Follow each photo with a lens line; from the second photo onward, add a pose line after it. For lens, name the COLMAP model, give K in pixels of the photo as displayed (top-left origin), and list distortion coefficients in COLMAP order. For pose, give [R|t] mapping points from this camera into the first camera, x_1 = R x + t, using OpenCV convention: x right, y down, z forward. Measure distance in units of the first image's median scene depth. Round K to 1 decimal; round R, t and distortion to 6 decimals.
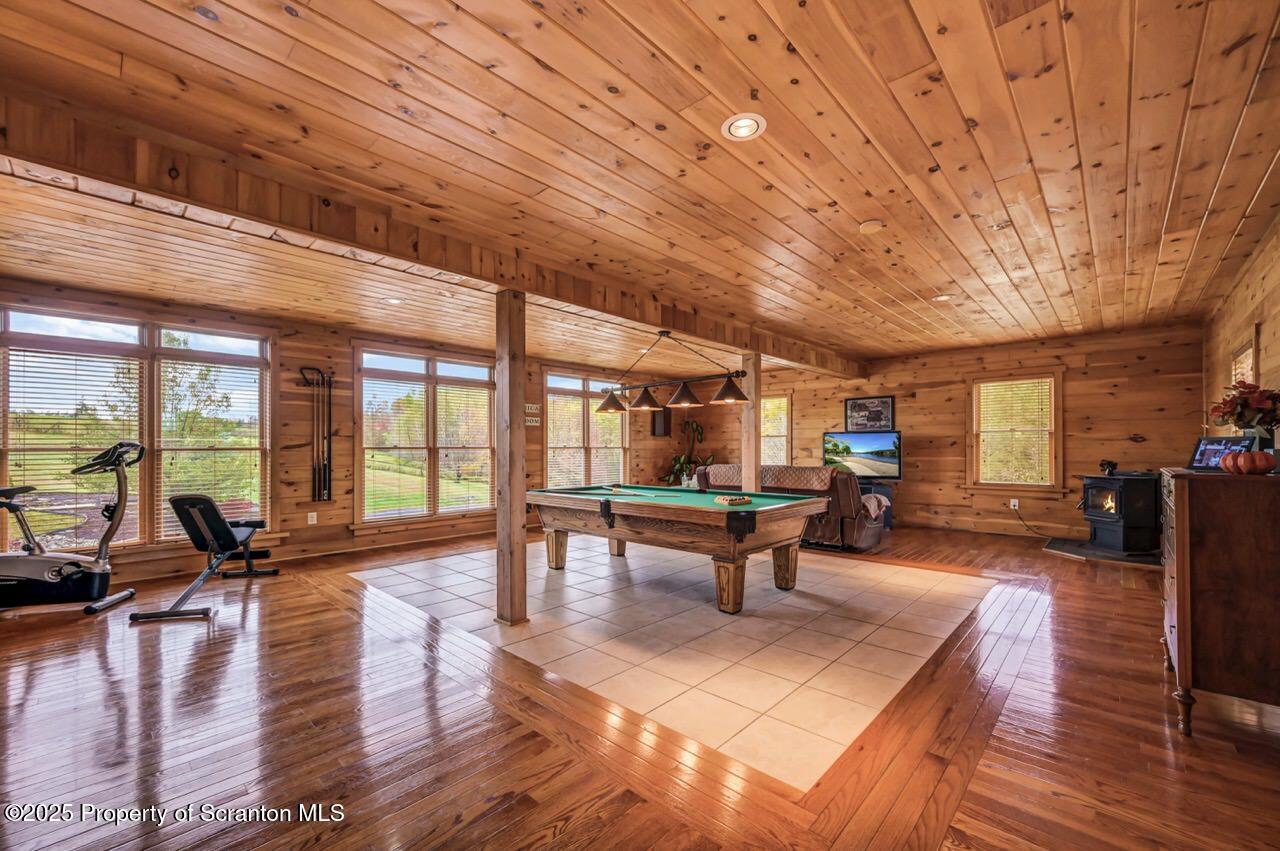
lens RADIAL K [[515.3, 0, 643.8], [0, 515.3, 444.2], [0, 0, 1]] dist [-0.001798, 0.000777]
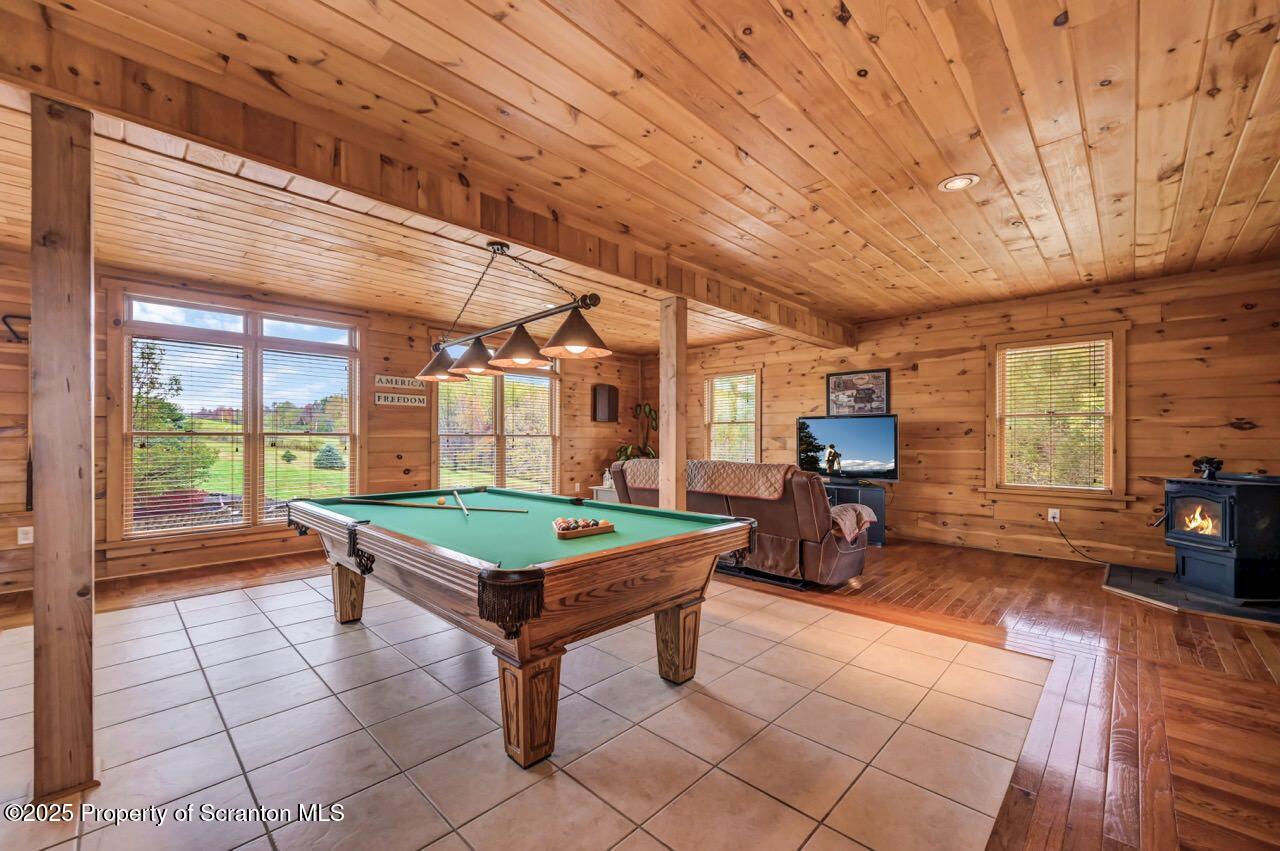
lens RADIAL K [[515.3, 0, 639.6], [0, 515.3, 434.6], [0, 0, 1]] dist [-0.001798, 0.000777]
pose [[0.999800, 0.004235, -0.019537, 0.160133], [-0.004209, 0.999990, 0.001346, 0.004651], [0.019542, -0.001264, 0.999808, 0.280891]]
